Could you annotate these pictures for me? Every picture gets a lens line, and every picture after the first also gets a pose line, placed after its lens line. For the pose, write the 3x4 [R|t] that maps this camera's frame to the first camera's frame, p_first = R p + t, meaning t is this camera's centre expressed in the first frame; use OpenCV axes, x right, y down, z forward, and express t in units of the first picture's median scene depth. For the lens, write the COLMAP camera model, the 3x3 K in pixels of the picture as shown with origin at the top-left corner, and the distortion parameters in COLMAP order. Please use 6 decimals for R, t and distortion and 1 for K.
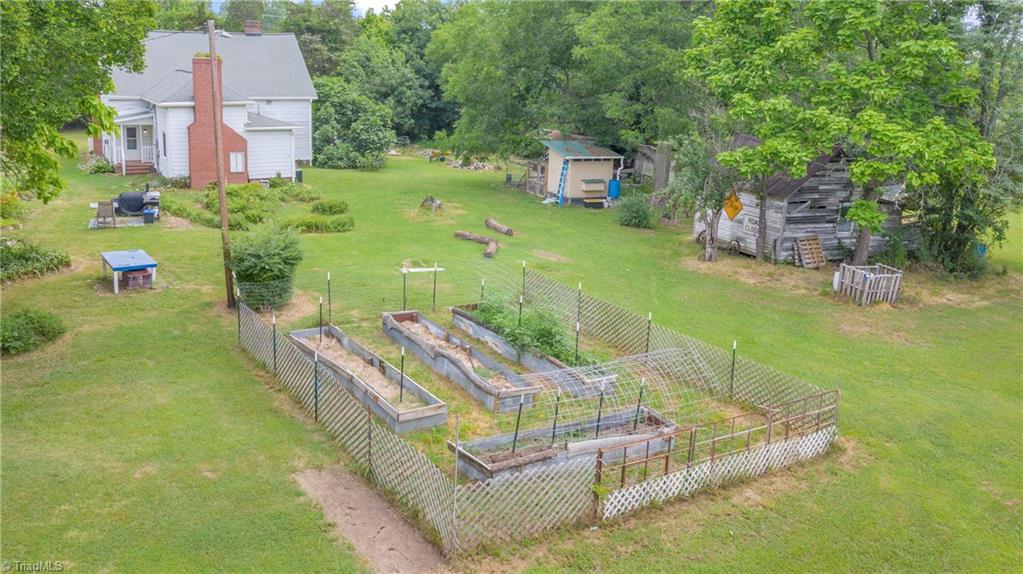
lens RADIAL K [[845.4, 0, 511.0], [0, 845.4, 263.8], [0, 0, 1]] dist [-0.000577, -0.009129]
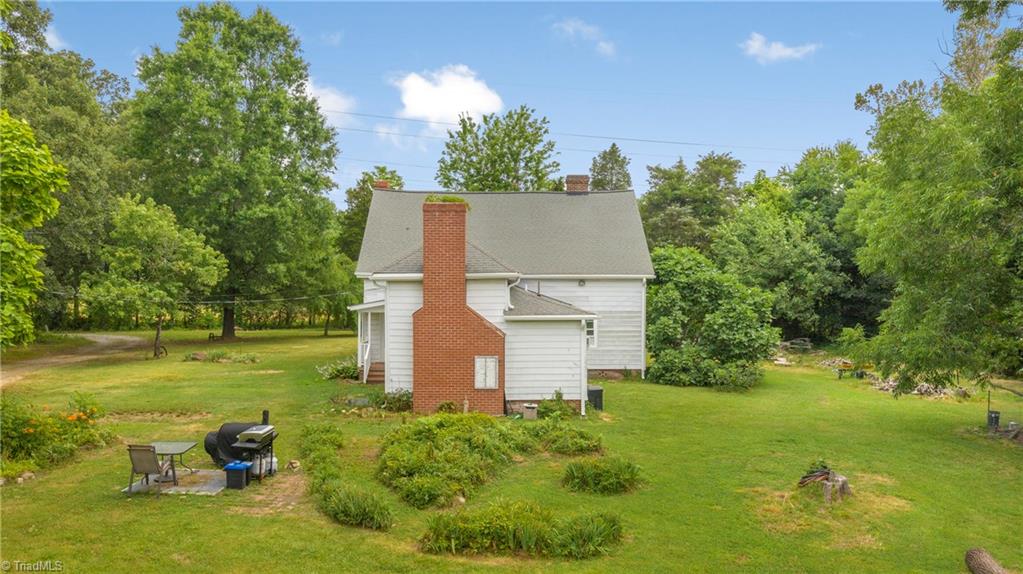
lens RADIAL K [[845.4, 0, 511.0], [0, 845.4, 263.8], [0, 0, 1]] dist [-0.000577, -0.009129]
pose [[0.886375, -0.021799, -0.462454, -0.022640], [-0.088199, 0.972646, -0.214898, -0.053452], [0.454489, 0.231269, 0.860206, 0.374292]]
